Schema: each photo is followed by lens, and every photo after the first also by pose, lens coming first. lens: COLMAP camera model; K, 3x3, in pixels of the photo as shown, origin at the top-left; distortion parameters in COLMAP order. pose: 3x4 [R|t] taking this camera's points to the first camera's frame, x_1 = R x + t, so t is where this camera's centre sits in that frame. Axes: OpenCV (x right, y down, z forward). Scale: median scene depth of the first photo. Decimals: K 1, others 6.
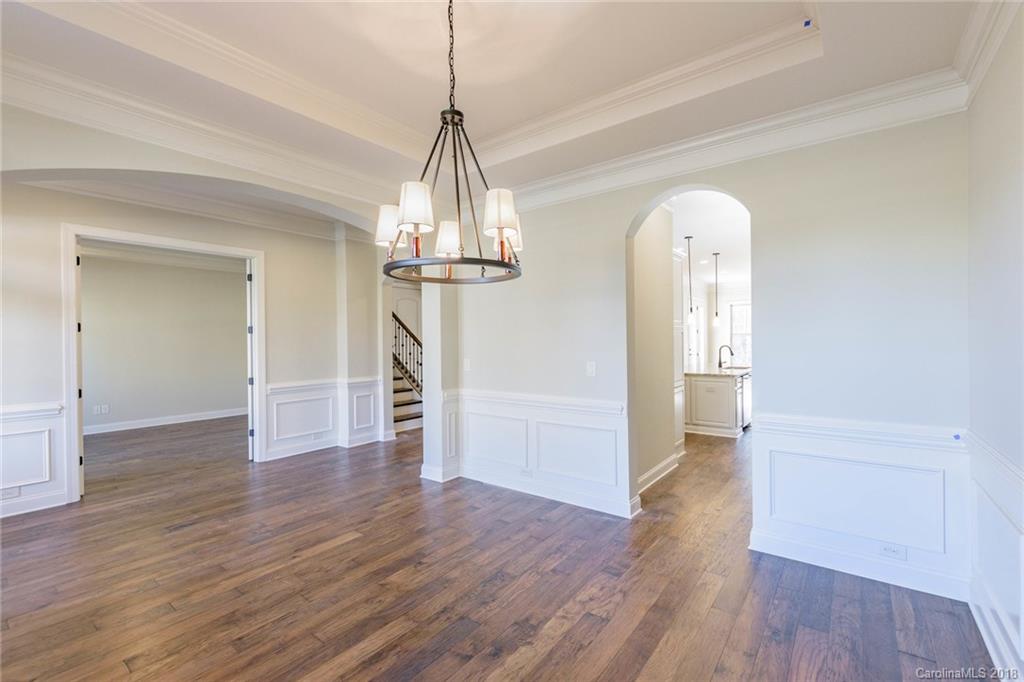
lens RADIAL K [[443.2, 0, 512.0], [0, 443.2, 341.0], [0, 0, 1]] dist [-0.000052, -0.000924]
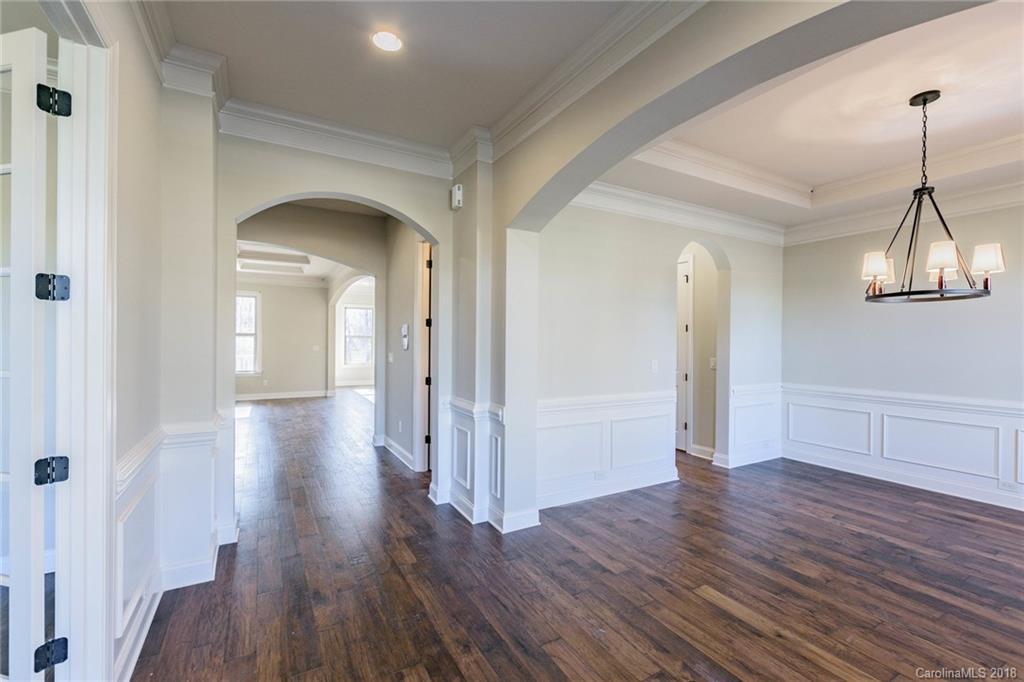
lens RADIAL K [[443.2, 0, 512.0], [0, 443.2, 341.0], [0, 0, 1]] dist [-0.000052, -0.000924]
pose [[0.384234, 0.013157, 0.923142, -1.395469], [-0.011269, 0.999891, -0.009560, 0.013407], [-0.923167, -0.006729, 0.384340, 1.174976]]
